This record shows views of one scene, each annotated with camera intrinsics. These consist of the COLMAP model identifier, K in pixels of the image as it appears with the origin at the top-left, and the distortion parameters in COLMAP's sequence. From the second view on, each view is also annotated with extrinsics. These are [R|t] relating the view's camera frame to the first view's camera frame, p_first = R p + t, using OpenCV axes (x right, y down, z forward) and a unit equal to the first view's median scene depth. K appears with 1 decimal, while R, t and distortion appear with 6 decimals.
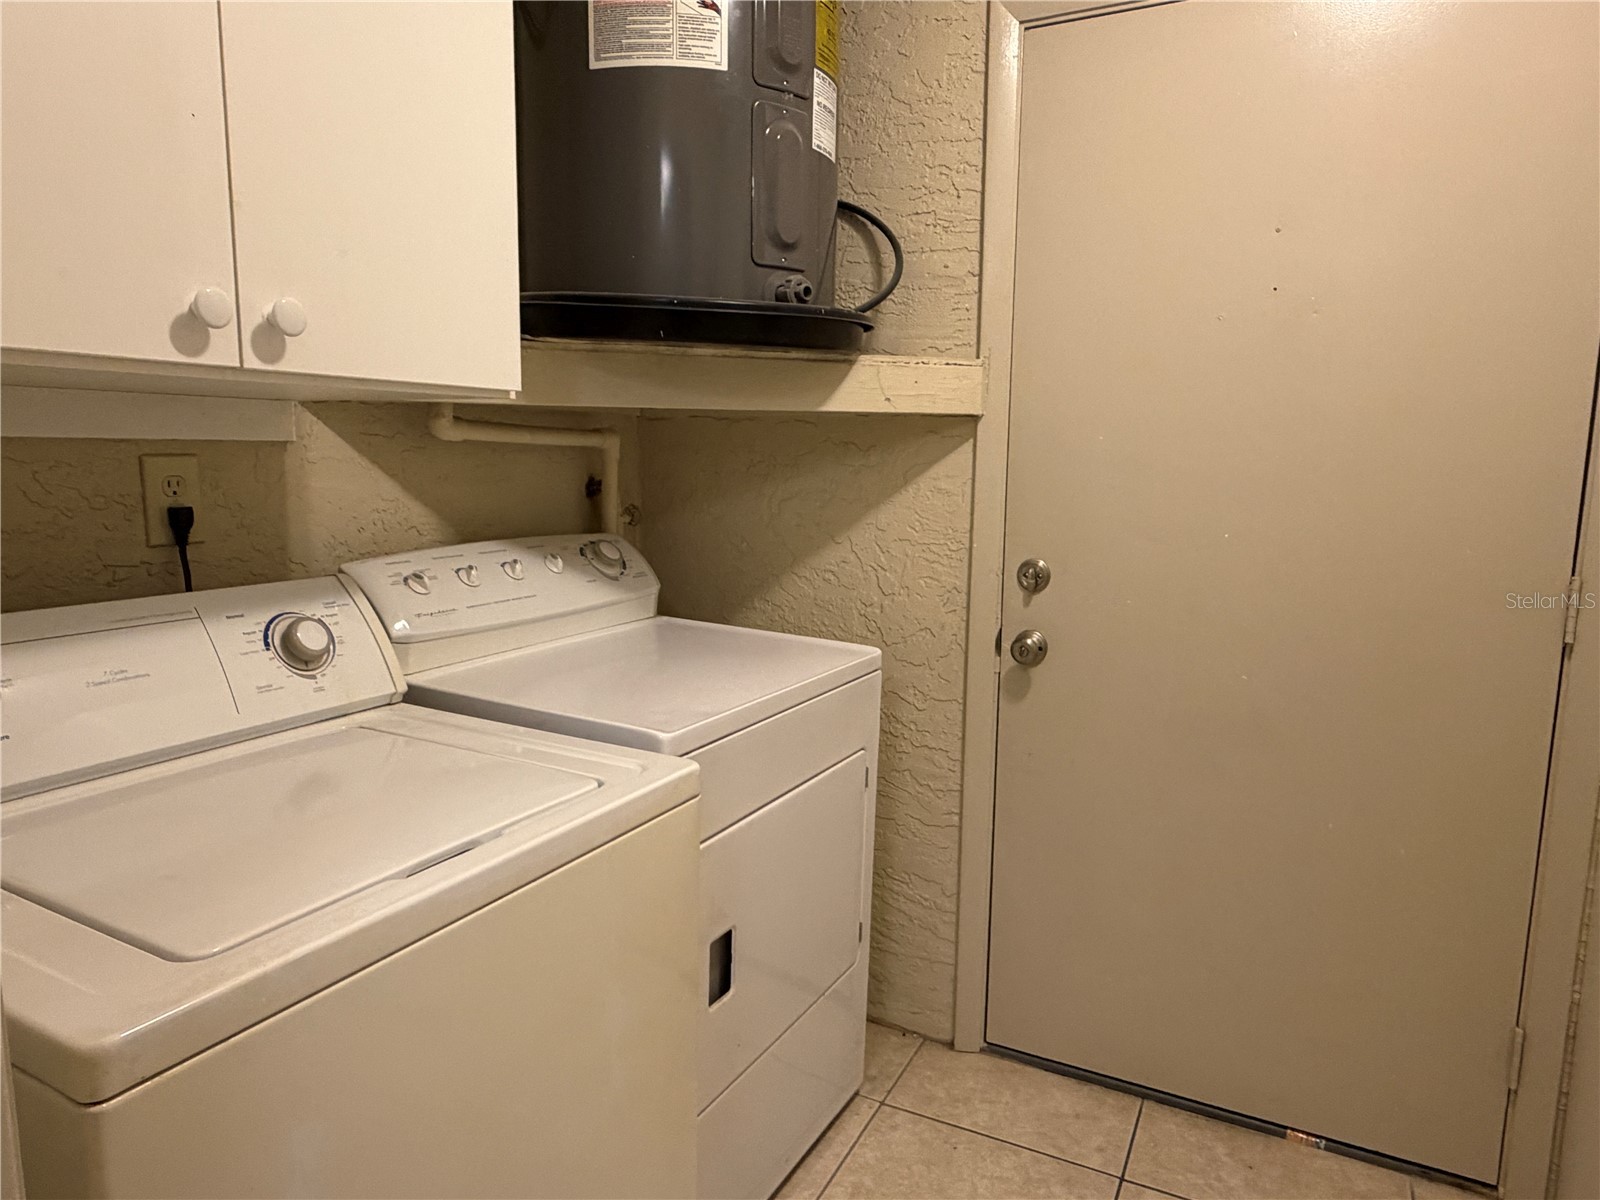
lens RADIAL K [[1022.4, 0, 799.2], [0, 1022.4, 597.3], [0, 0, 1]] dist [0.000570, -0.000556]
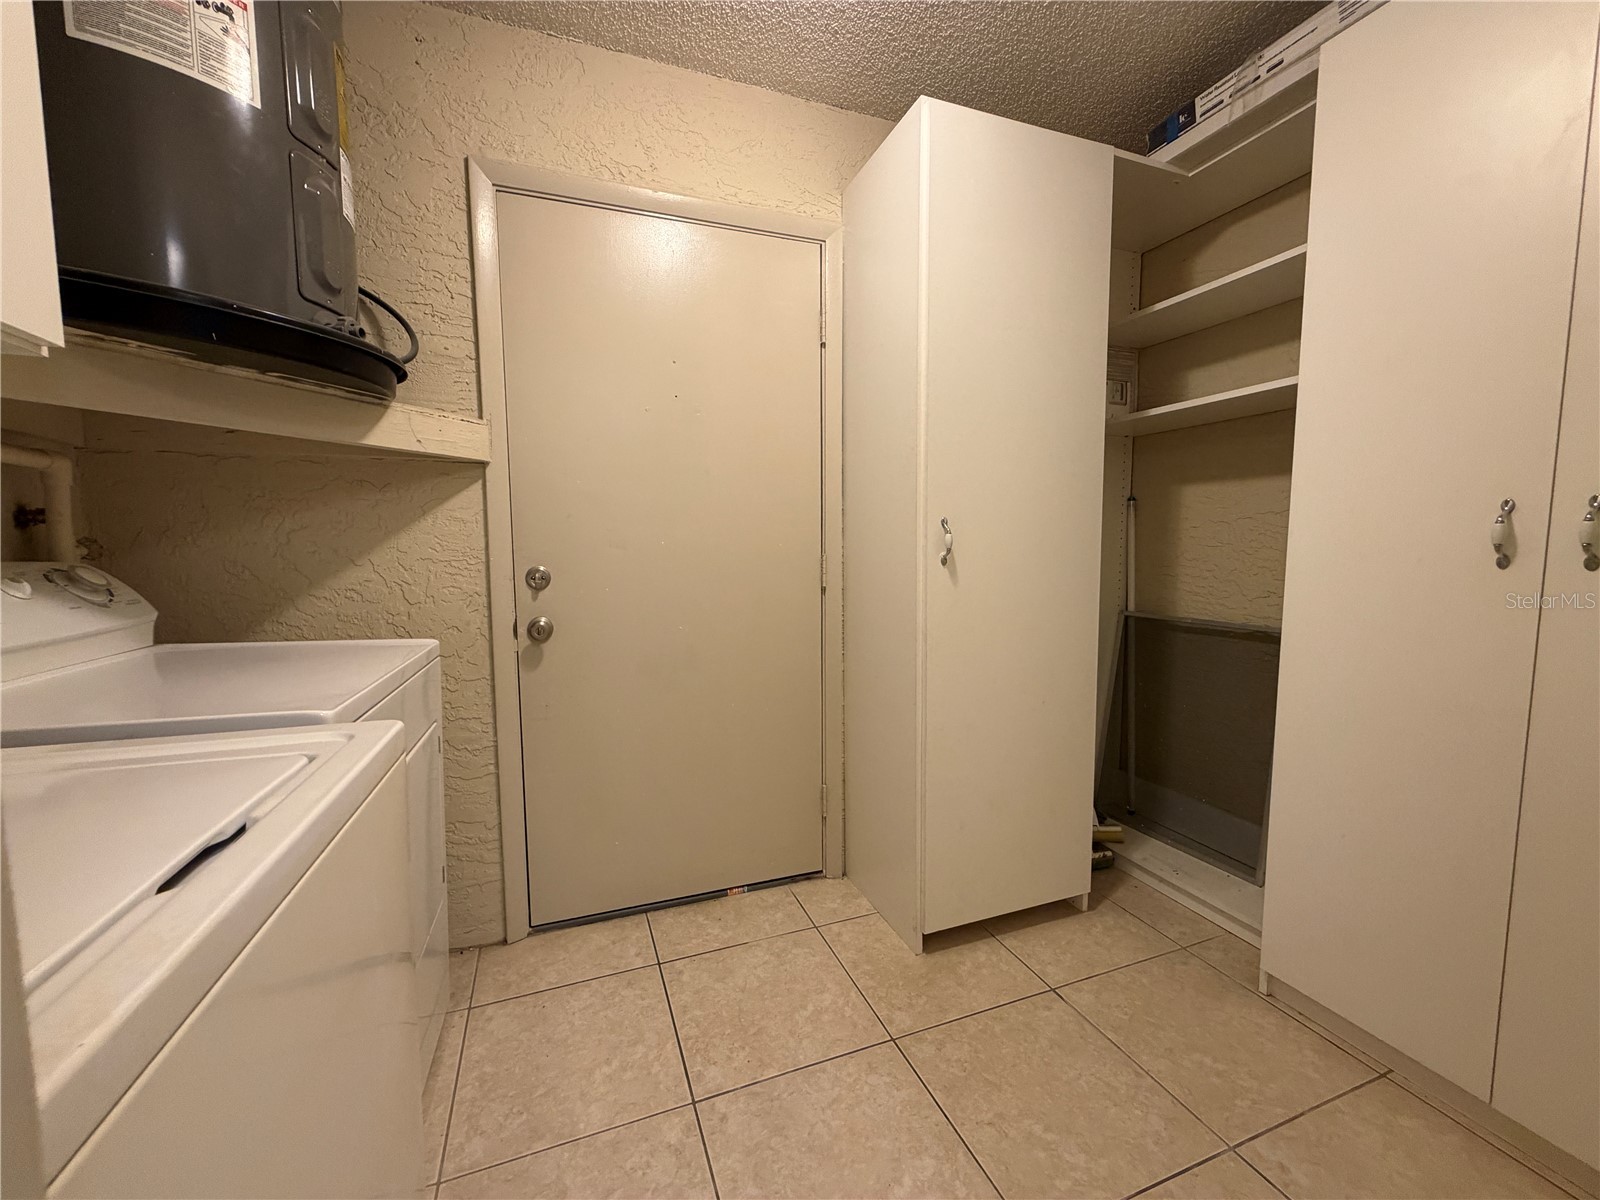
lens RADIAL K [[633.4, 0, 792.6], [0, 633.4, 599.3], [0, 0, 1]] dist [0.000122, -0.000713]
pose [[0.676824, -0.078815, 0.731913, -0.174837], [0.119668, 0.992807, -0.003752, 0.052715], [-0.726353, 0.090126, 0.681387, 0.149123]]
